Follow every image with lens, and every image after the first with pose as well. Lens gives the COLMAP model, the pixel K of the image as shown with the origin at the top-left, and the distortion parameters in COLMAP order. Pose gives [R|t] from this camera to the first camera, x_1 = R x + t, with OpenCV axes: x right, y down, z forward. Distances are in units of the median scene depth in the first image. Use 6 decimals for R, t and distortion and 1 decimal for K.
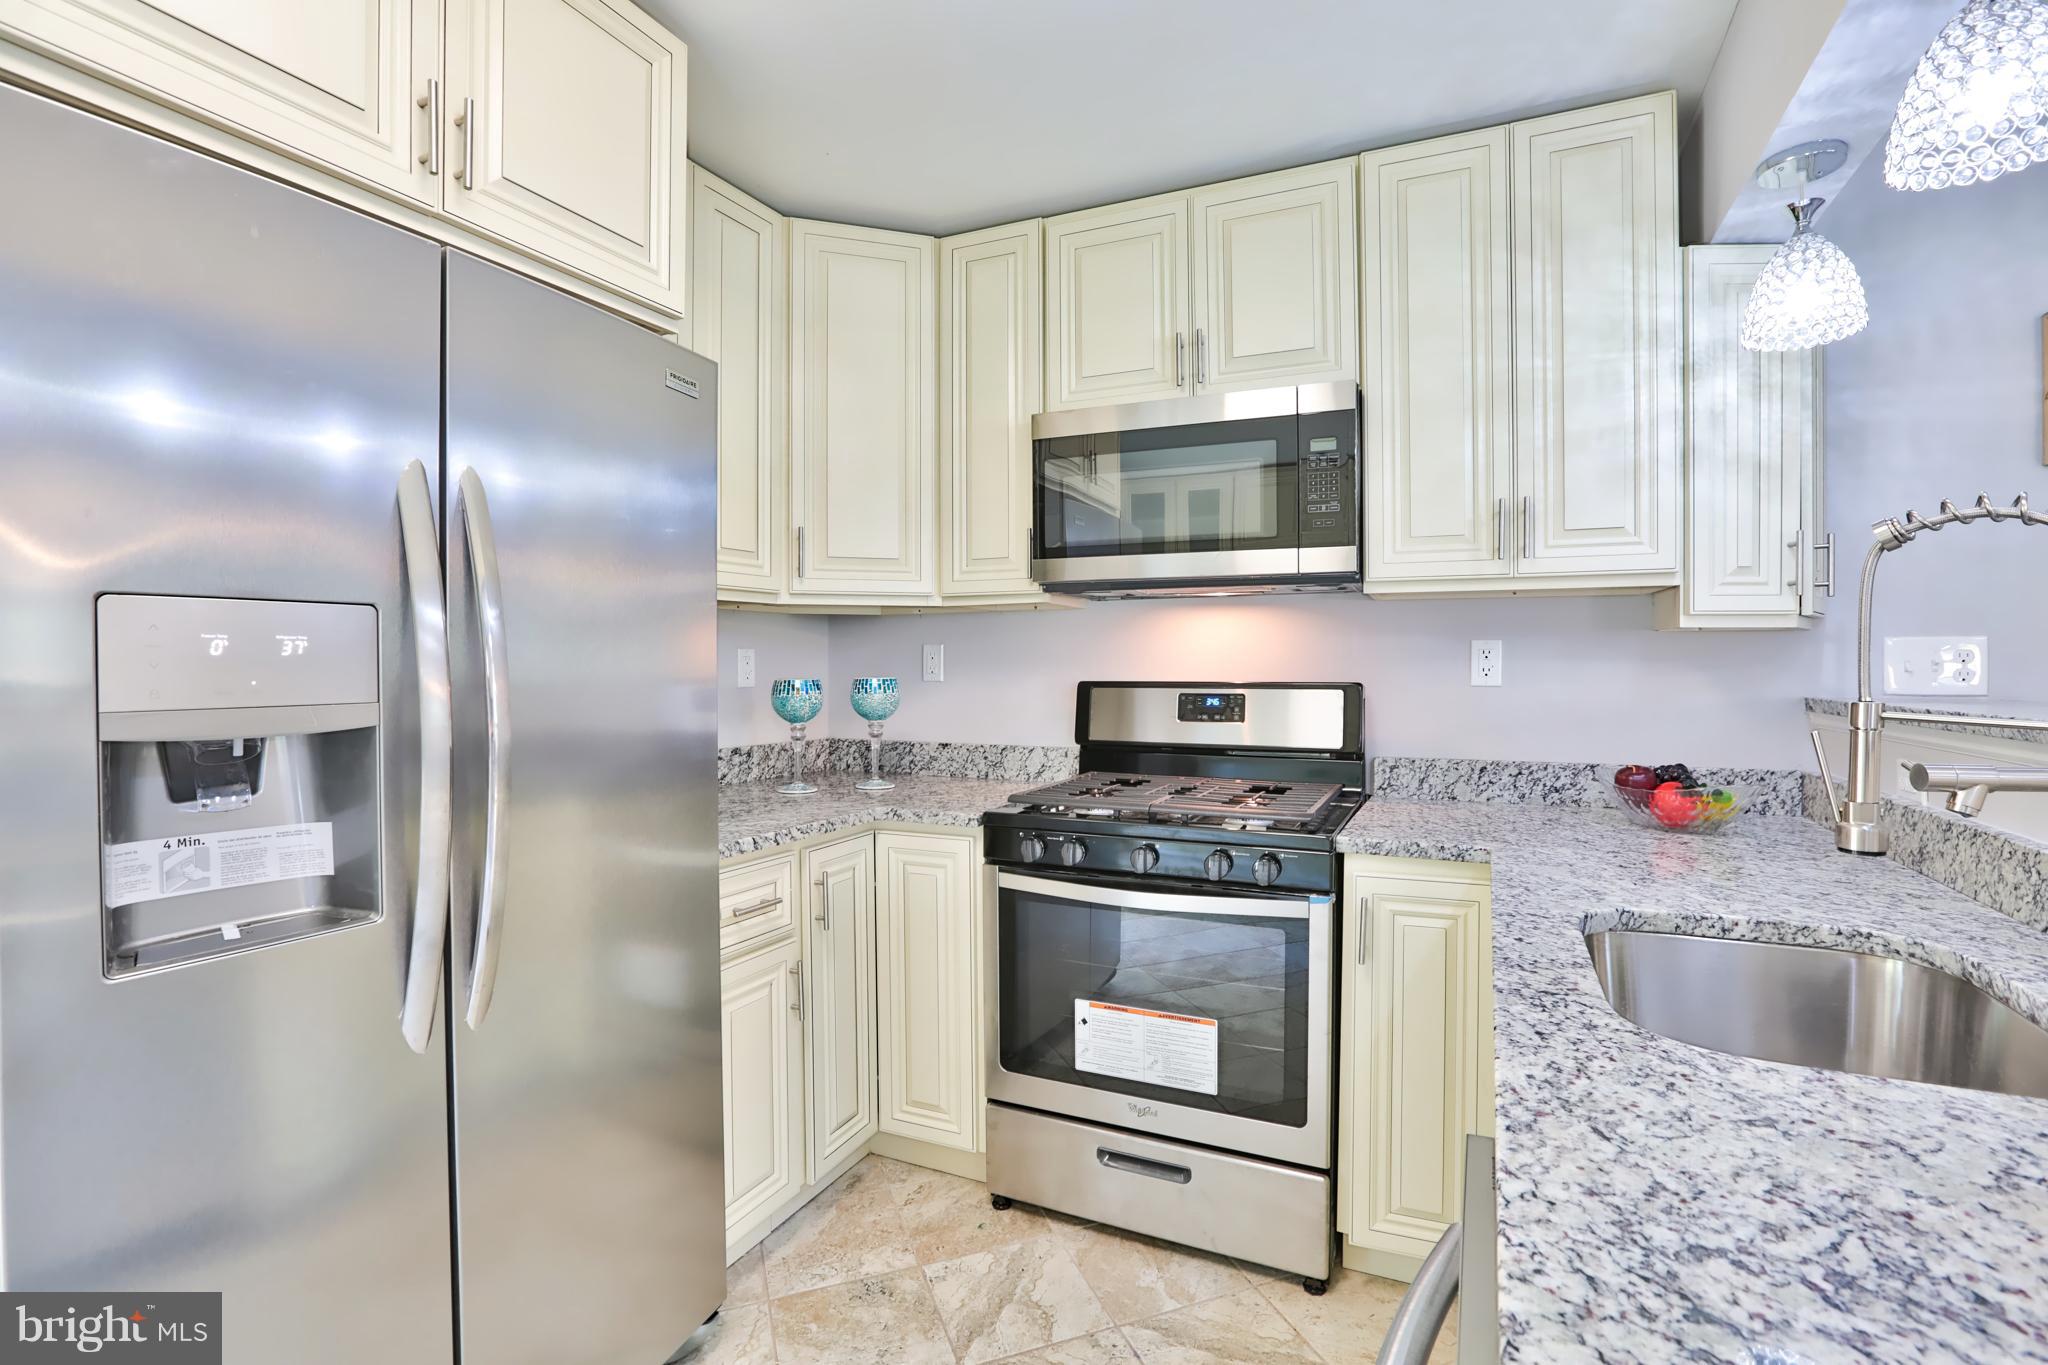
lens RADIAL K [[945.3, 0, 1028.3], [0, 945.3, 667.0], [0, 0, 1]] dist [-0.035601, 0.013642]
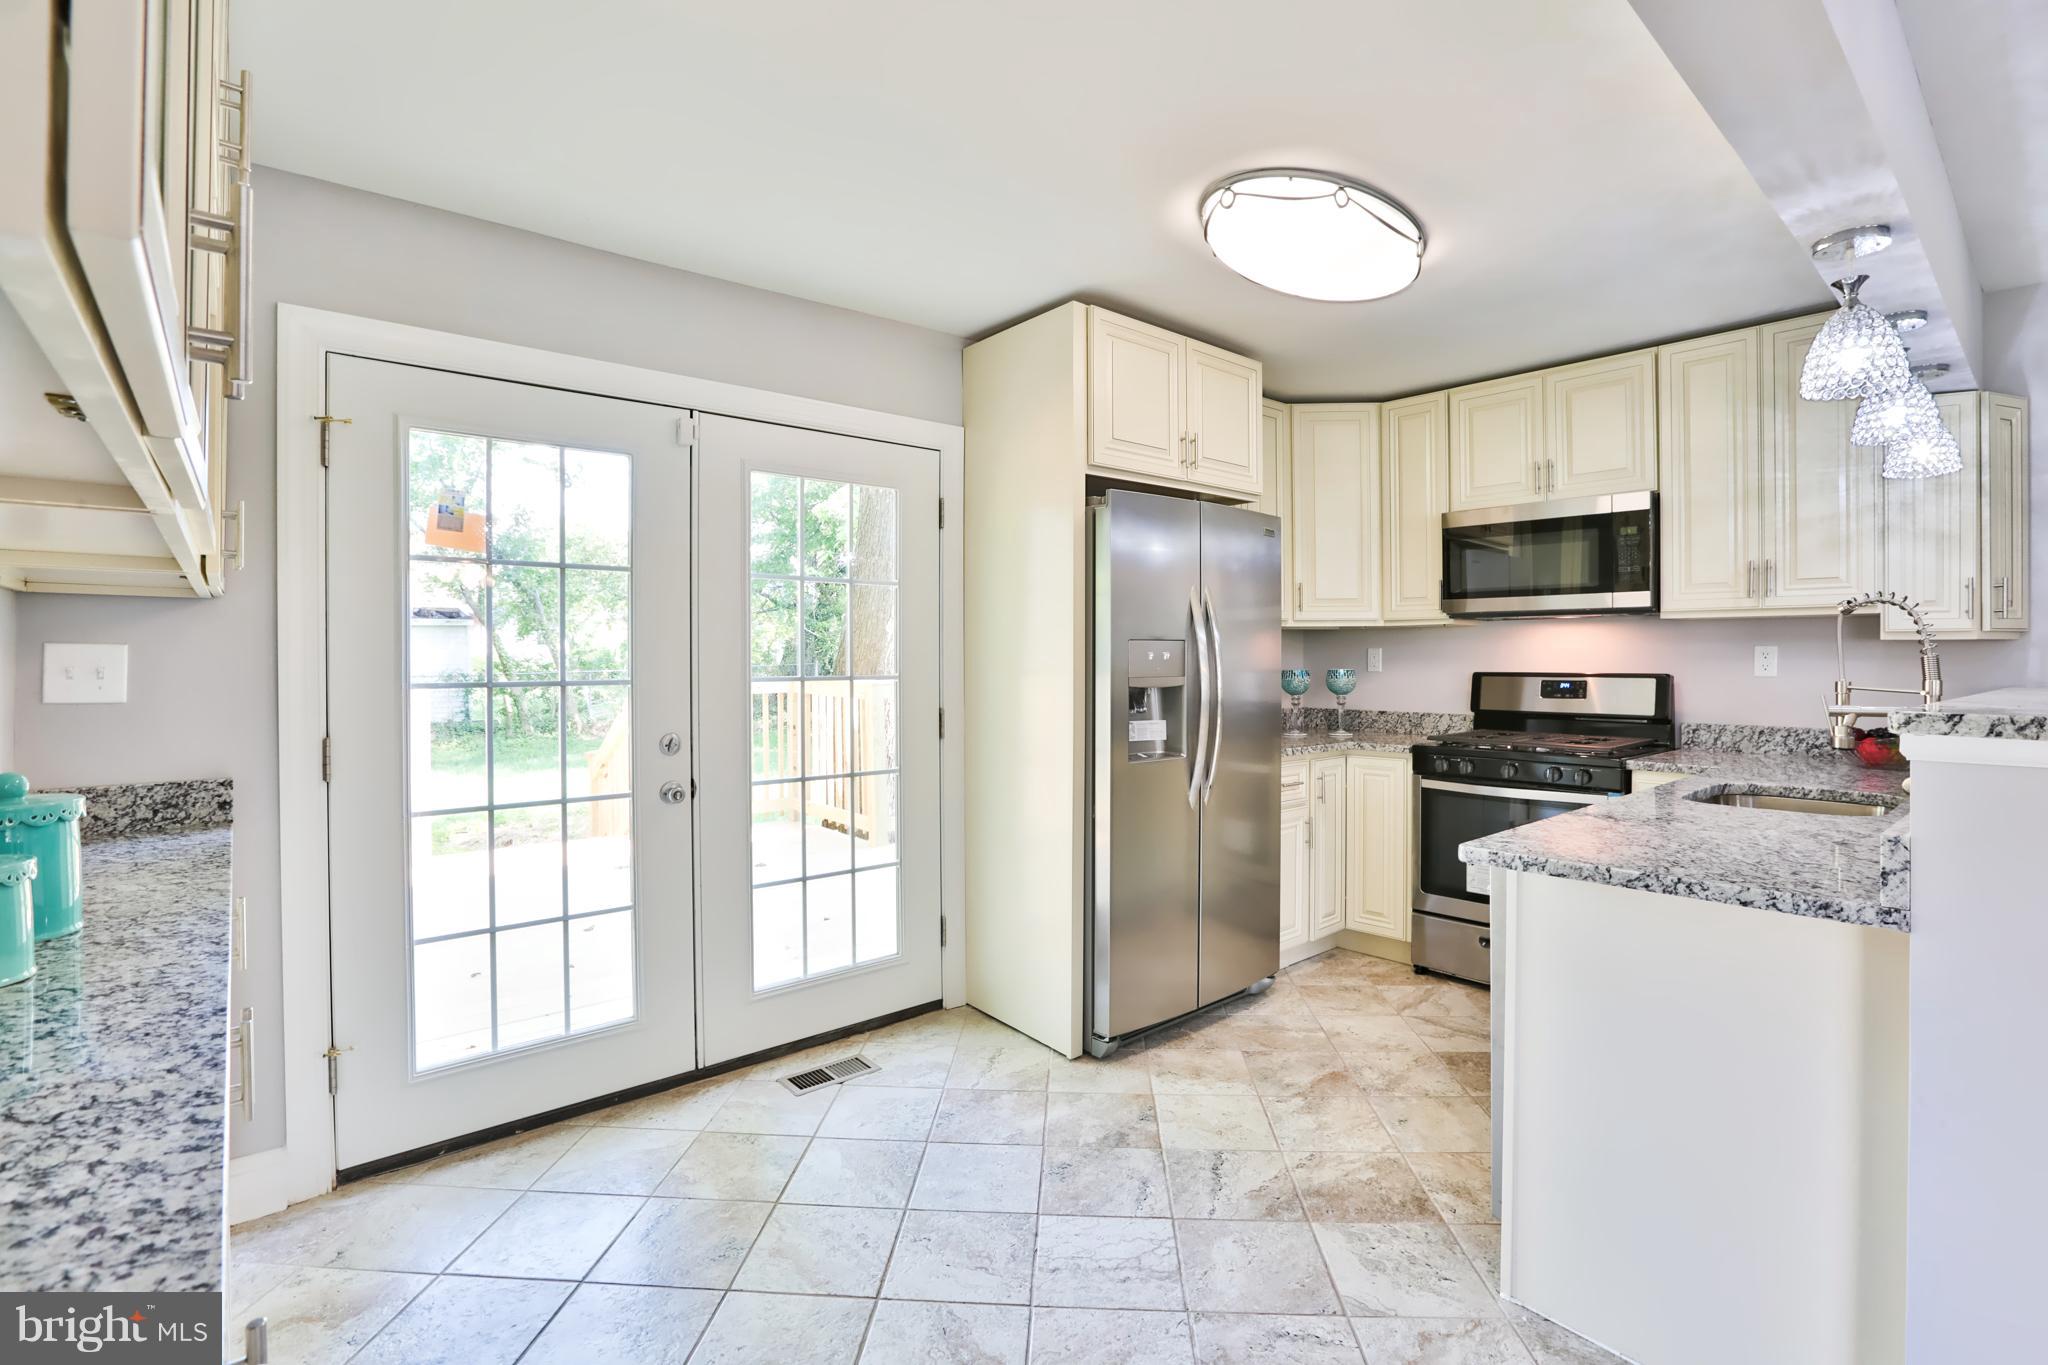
lens RADIAL K [[924.0, 0, 1045.1], [0, 924.0, 667.7], [0, 0, 1]] dist [-0.058258, 0.023530]
pose [[0.919594, 0.004377, -0.392845, -0.006995], [-0.001347, 0.999967, 0.007987, -0.004824], [0.392867, -0.006816, 0.919570, -0.860719]]
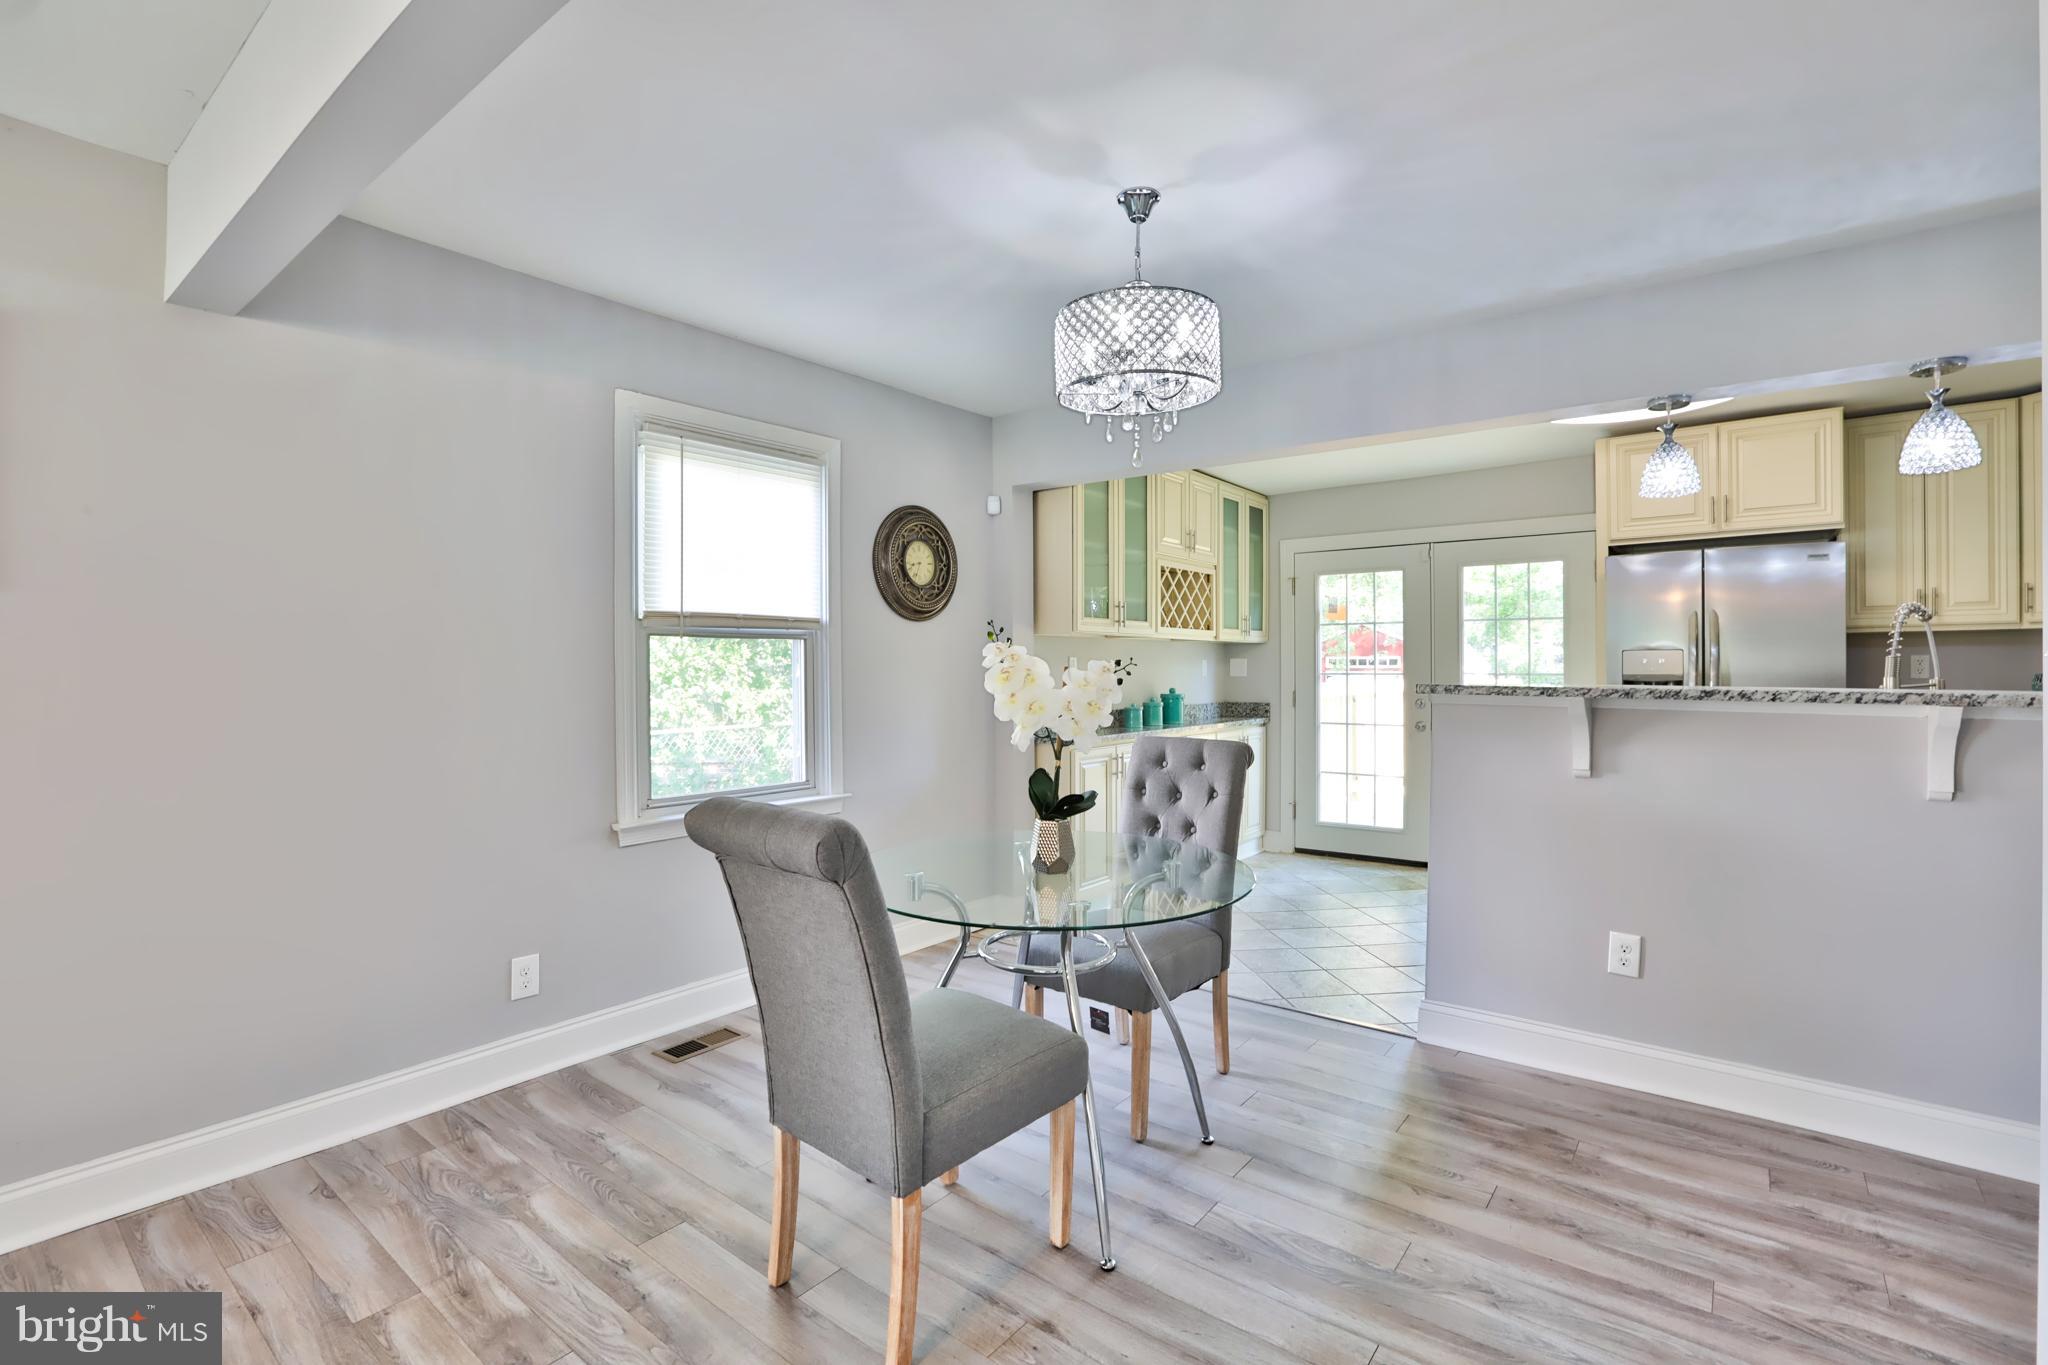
lens RADIAL K [[924.0, 0, 1045.1], [0, 924.0, 667.7], [0, 0, 1]] dist [-0.058258, 0.023530]
pose [[-0.196130, 0.003293, -0.980572, 1.853292], [0.001162, 0.999994, 0.003126, -0.001632], [0.980577, -0.000527, -0.196133, -0.457976]]
